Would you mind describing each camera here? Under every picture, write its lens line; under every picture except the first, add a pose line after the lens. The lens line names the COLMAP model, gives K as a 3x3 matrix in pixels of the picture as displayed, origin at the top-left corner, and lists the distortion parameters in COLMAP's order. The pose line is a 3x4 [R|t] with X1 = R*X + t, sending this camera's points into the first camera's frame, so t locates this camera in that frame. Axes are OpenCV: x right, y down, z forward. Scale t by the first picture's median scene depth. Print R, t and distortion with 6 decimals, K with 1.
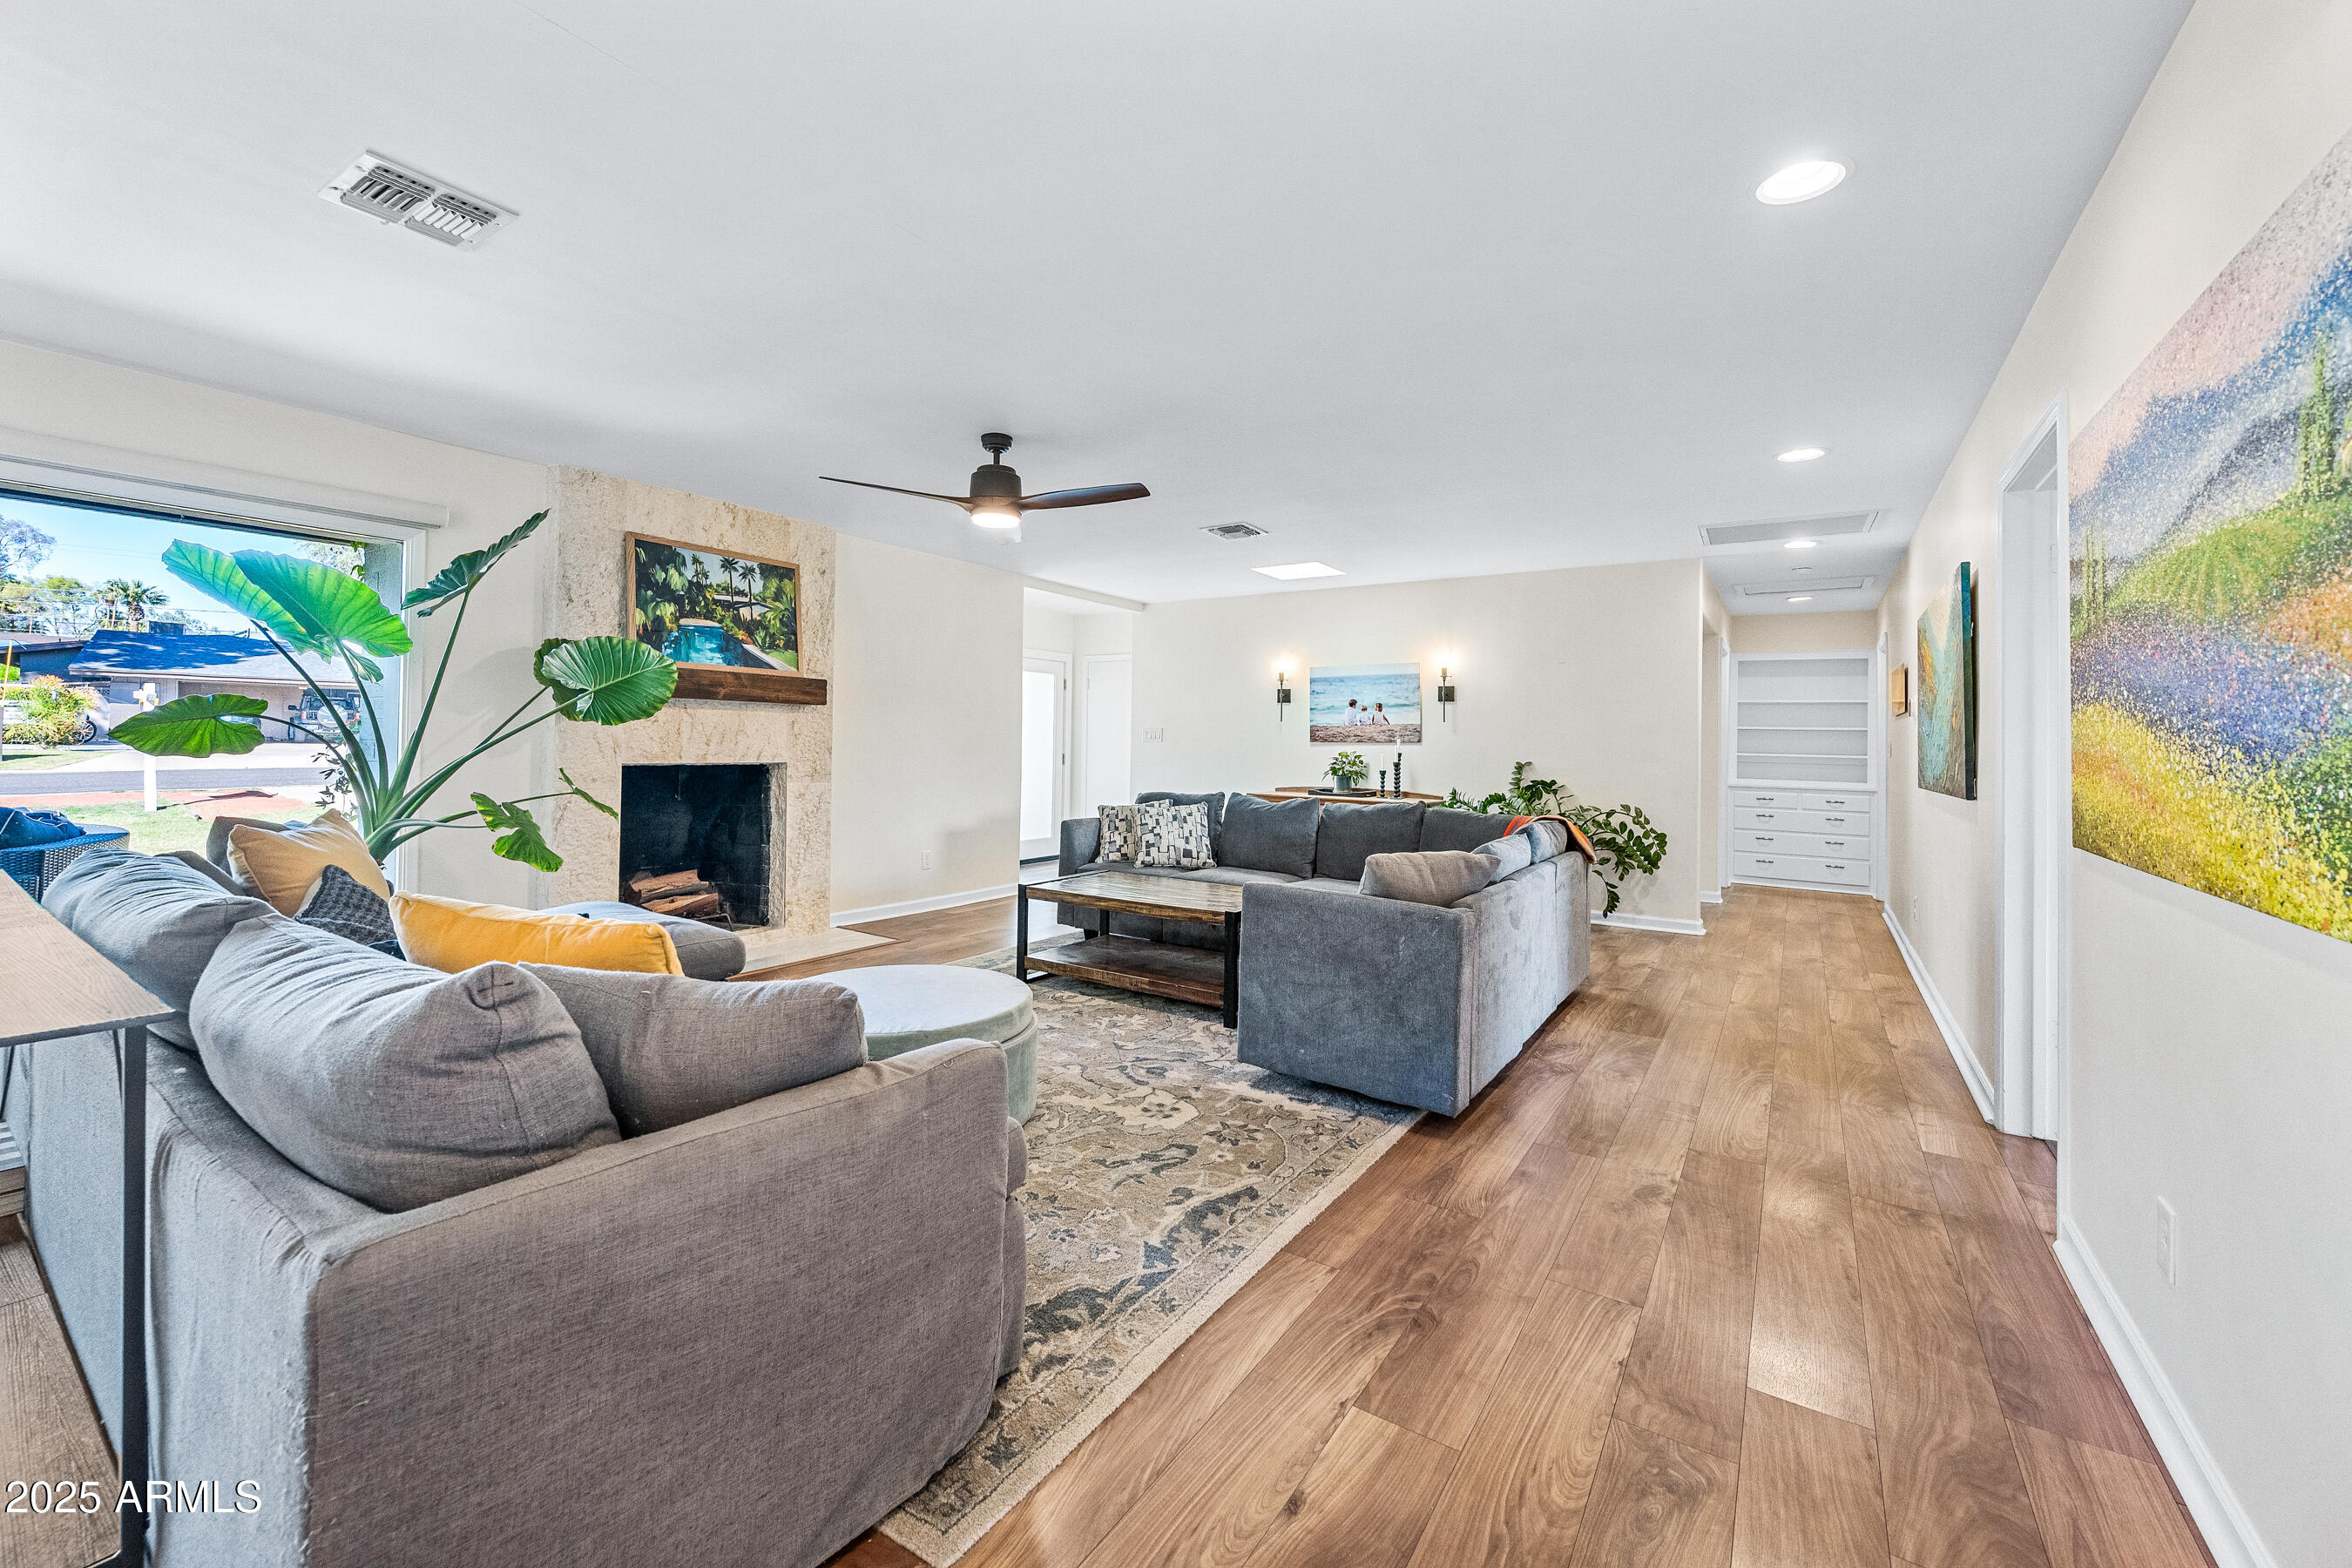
lens RADIAL K [[933.7, 0, 1160.0], [0, 933.7, 728.3], [0, 0, 1]] dist [-0.000343, 0.000105]
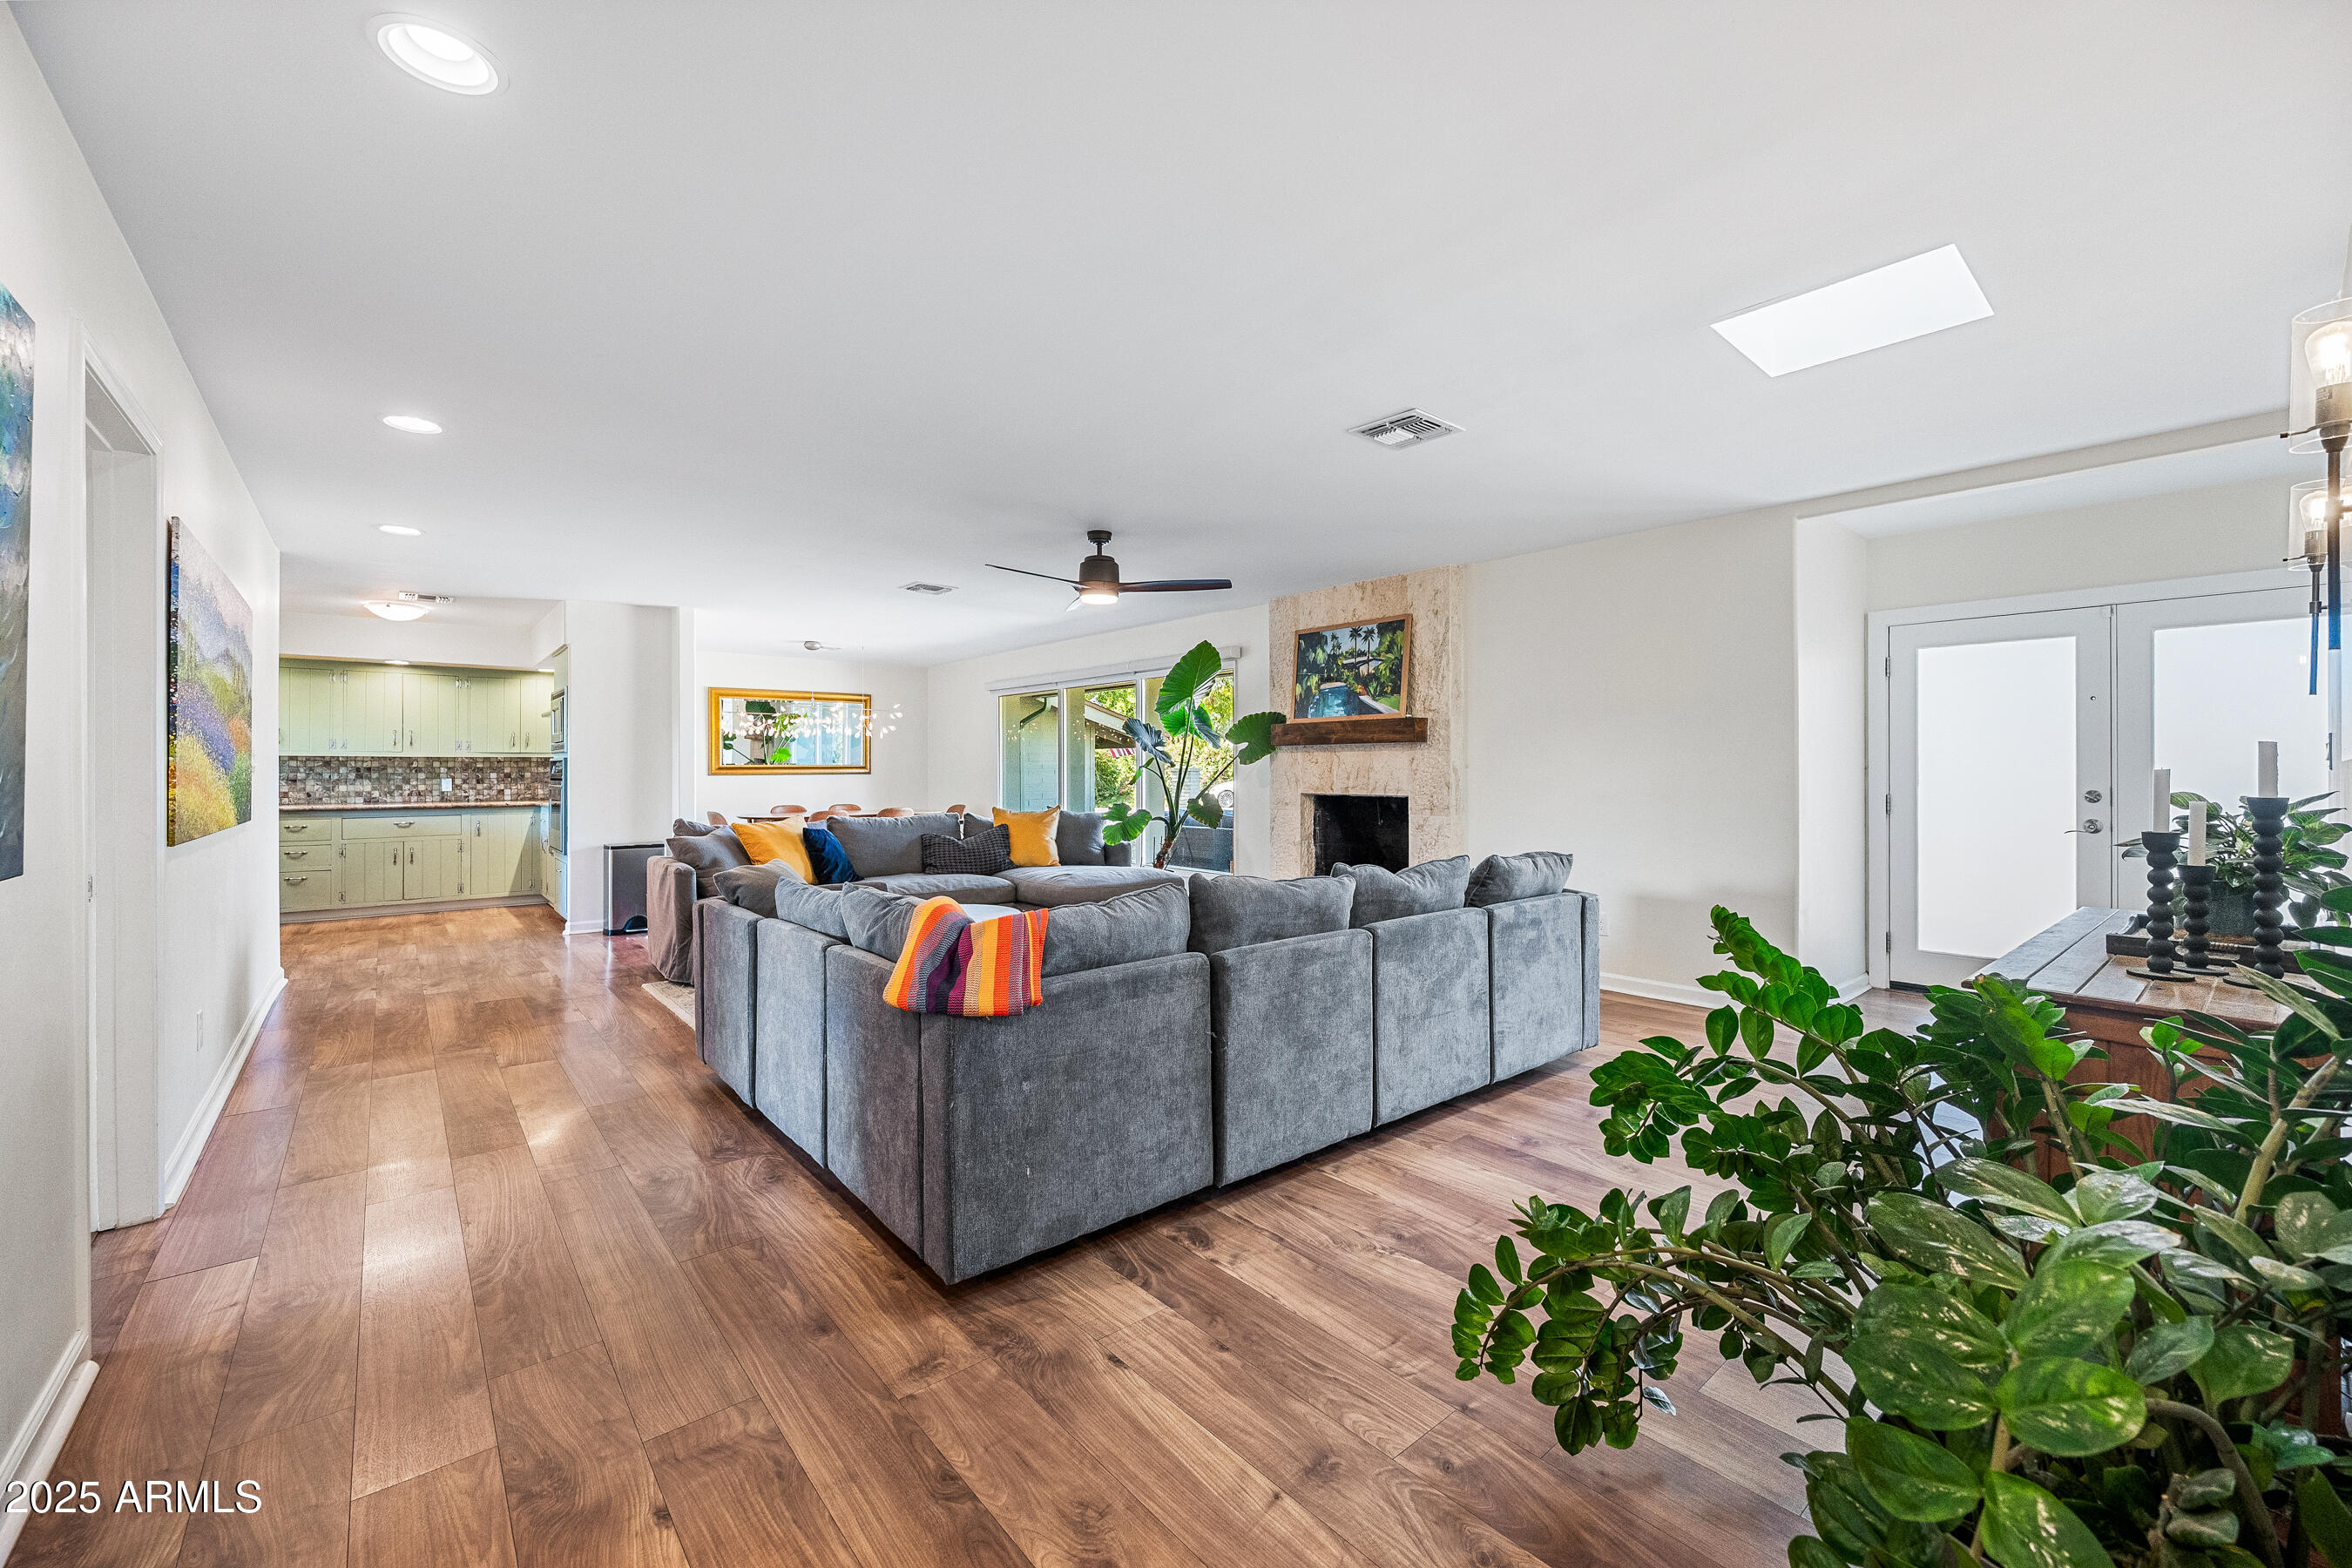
lens RADIAL K [[933.7, 0, 1188.1], [0, 933.7, 758.1], [0, 0, 1]] dist [-0.000343, 0.000105]
pose [[-0.256044, -0.030259, -0.966191, 0.745455], [0.011282, 0.999348, -0.034287, 0.027652], [0.966599, -0.019680, -0.255536, 1.056011]]
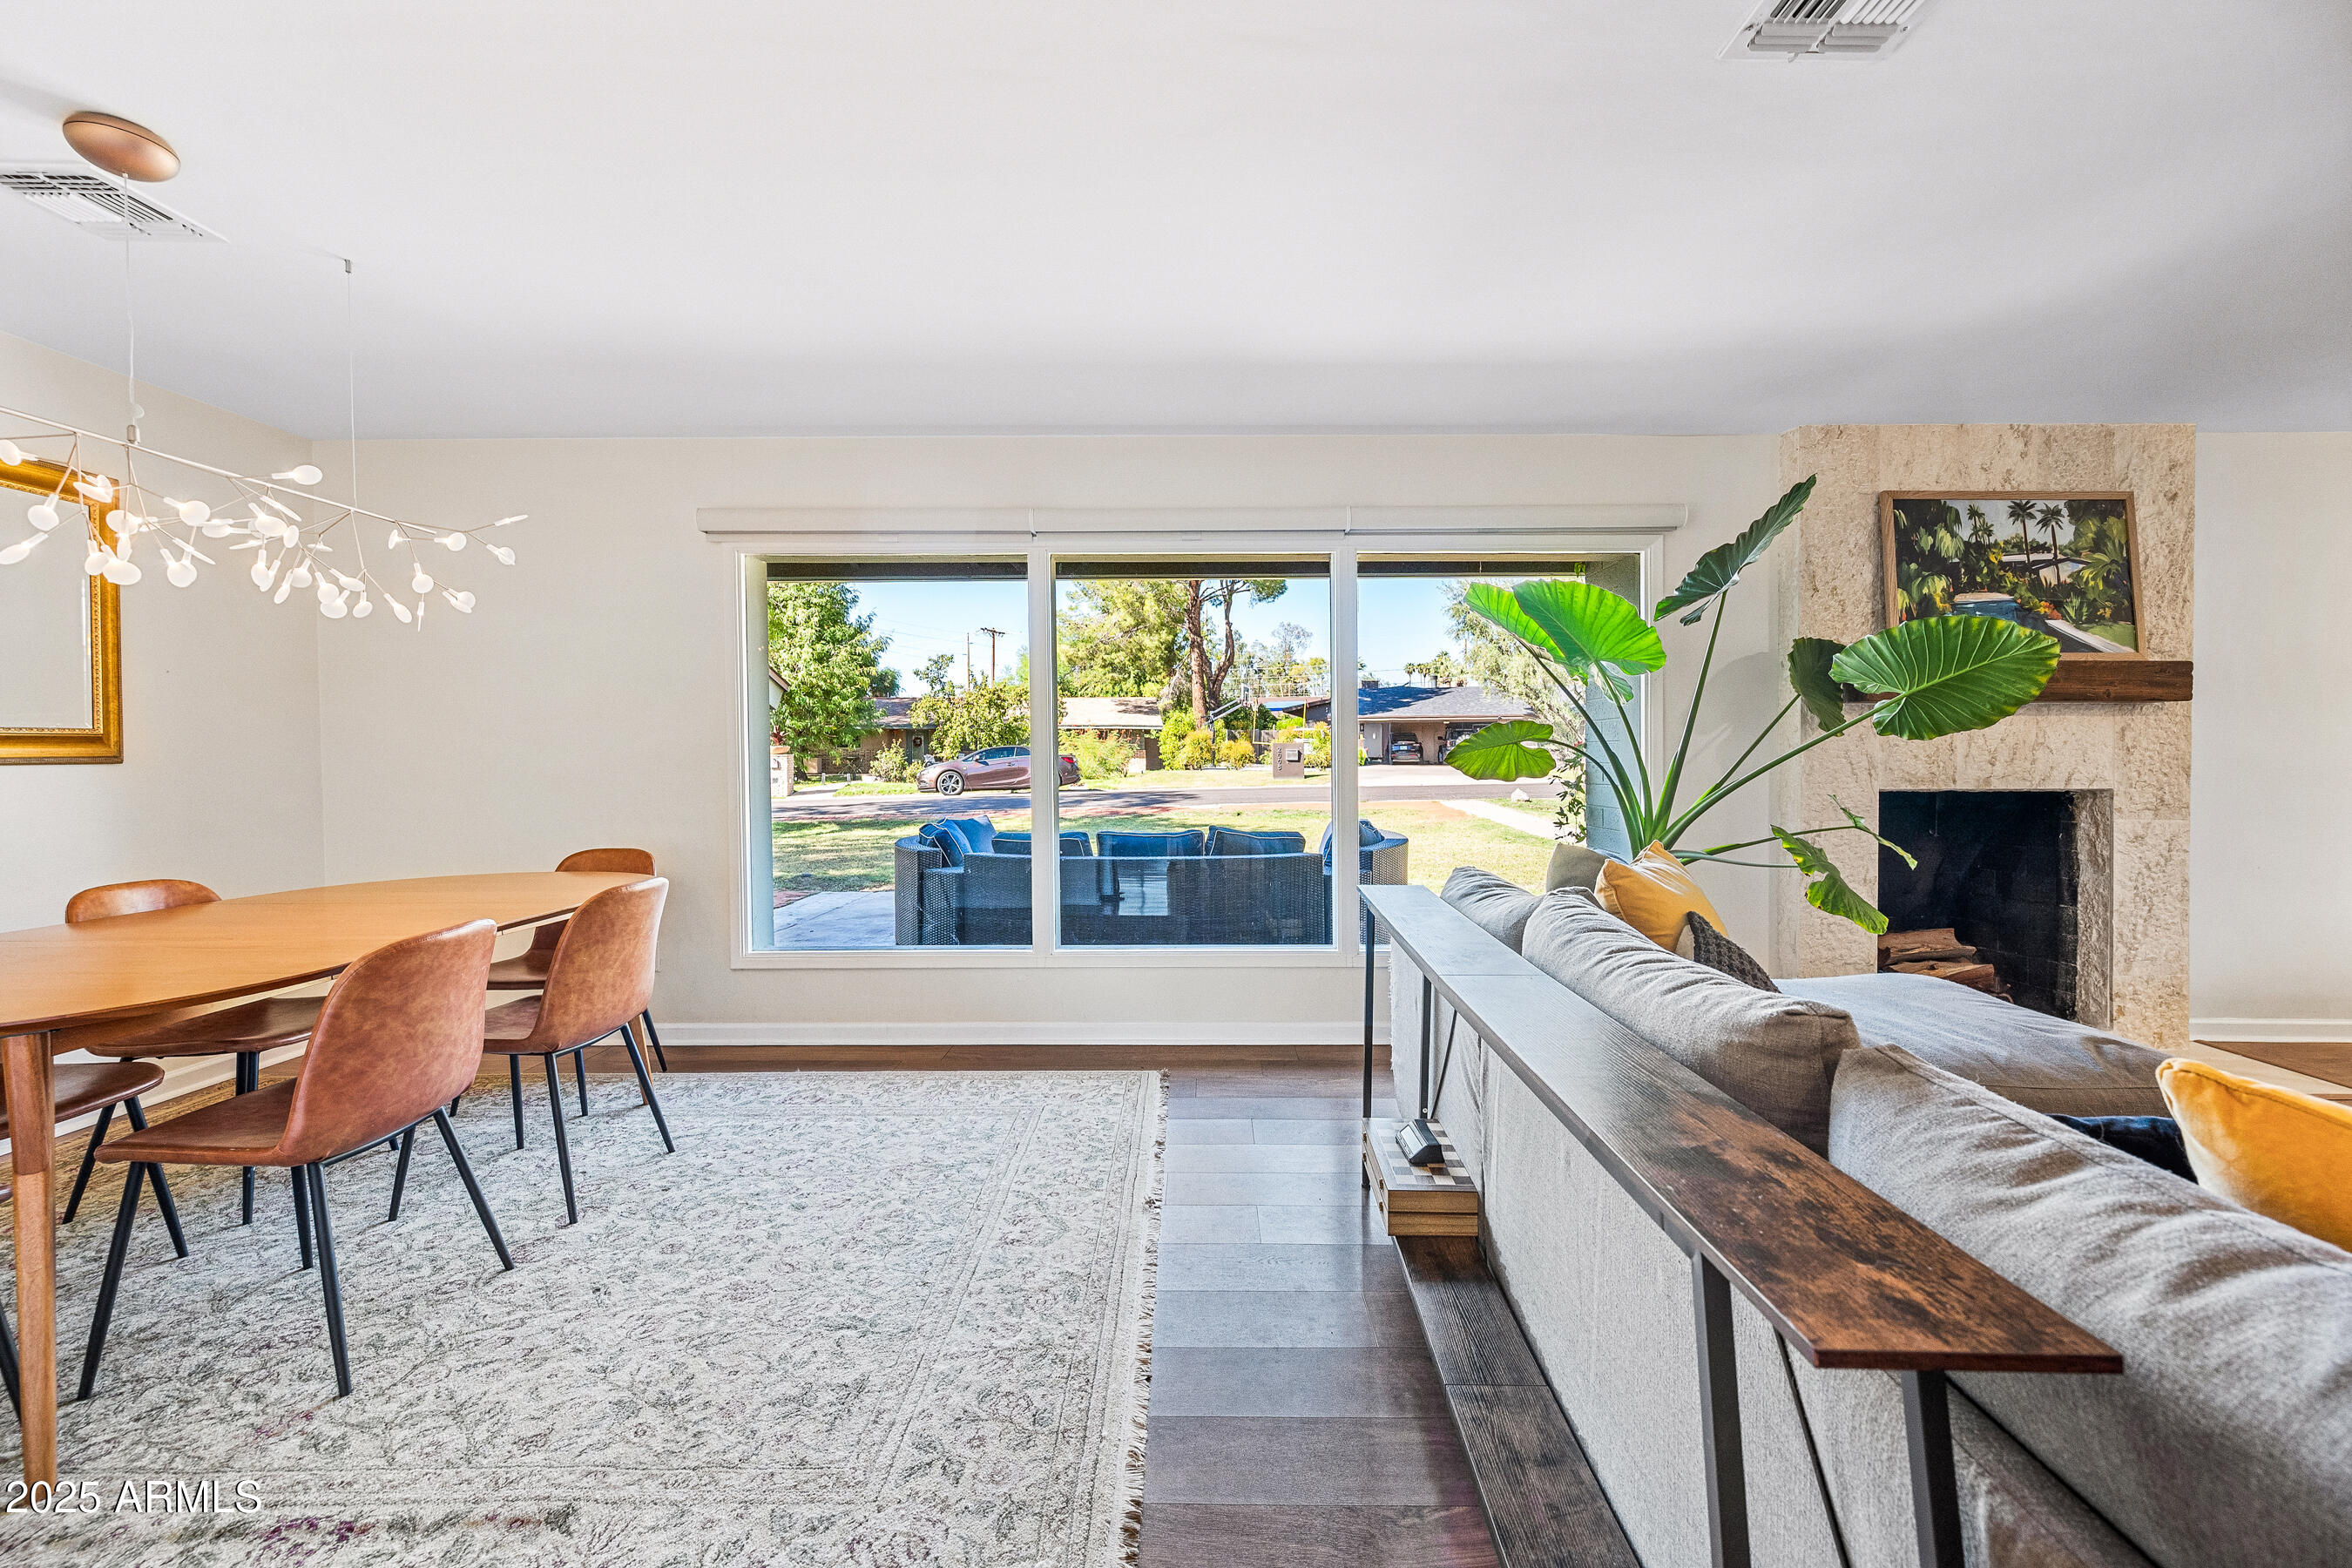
lens RADIAL K [[933.7, 0, 1219.7], [0, 933.7, 771.3], [0, 0, 1]] dist [-0.000343, 0.000105]
pose [[0.563482, -0.003418, -0.826122, -0.210528], [0.025039, 0.999603, 0.012943, -0.001216], [0.825749, -0.027979, 0.563343, 0.085724]]
